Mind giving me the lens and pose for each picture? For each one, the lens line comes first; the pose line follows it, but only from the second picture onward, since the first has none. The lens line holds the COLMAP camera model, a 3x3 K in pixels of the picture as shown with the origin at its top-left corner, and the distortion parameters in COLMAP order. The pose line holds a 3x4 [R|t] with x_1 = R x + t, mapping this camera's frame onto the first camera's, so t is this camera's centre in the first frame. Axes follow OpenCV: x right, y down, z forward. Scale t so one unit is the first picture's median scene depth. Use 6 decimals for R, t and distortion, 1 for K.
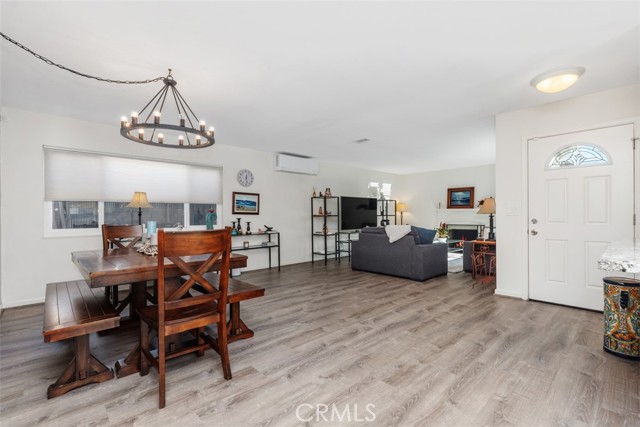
lens RADIAL K [[289.9, 0, 320.8], [0, 289.9, 216.3], [0, 0, 1]] dist [0.004003, -0.001164]
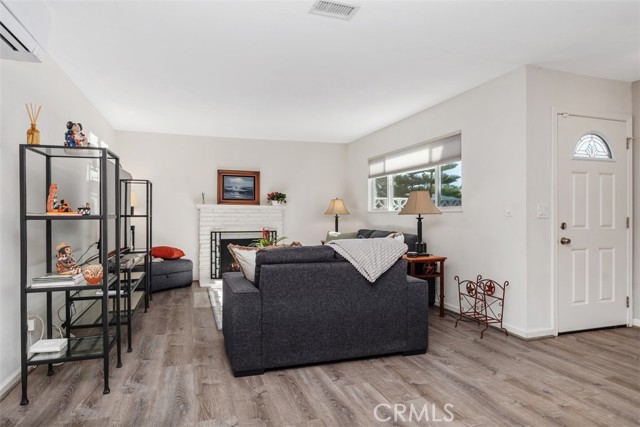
lens RADIAL K [[388.4, 0, 321.0], [0, 388.4, 212.6], [0, 0, 1]] dist [0.009298, 0.001347]
pose [[0.414946, 0.009423, 0.909797, -0.193664], [-0.000453, 0.999948, -0.010150, -0.002589], [-0.909846, 0.003799, 0.414929, 0.528785]]
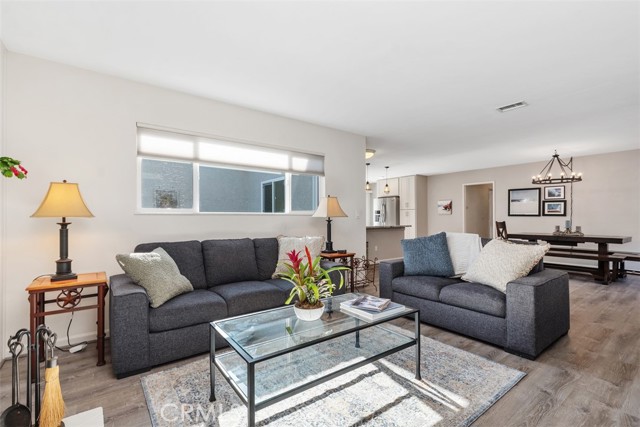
lens RADIAL K [[289.9, 0, 317.2], [0, 289.9, 215.6], [0, 0, 1]] dist [0.004003, -0.001164]
pose [[-0.993789, 0.007653, 0.111021, 0.338483], [0.007109, 0.999961, -0.005302, -0.005998], [-0.111058, -0.004479, -0.993804, 1.113801]]
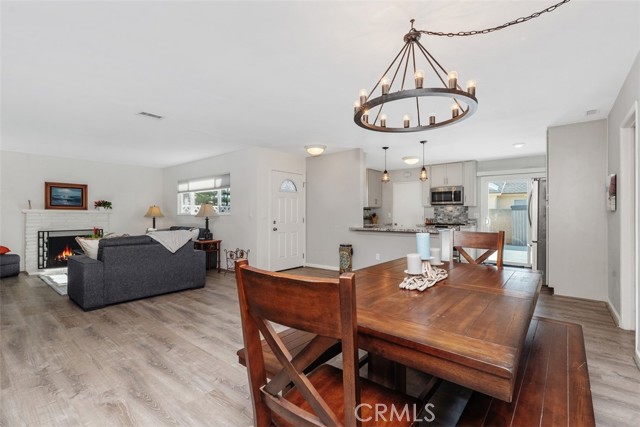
lens RADIAL K [[289.9, 0, 319.7], [0, 289.9, 212.3], [0, 0, 1]] dist [0.004003, -0.001164]
pose [[-0.125520, 0.012510, 0.992012, -0.399898], [0.005500, 0.999914, -0.011914, -0.007435], [-0.992076, 0.003960, -0.125578, 0.438796]]
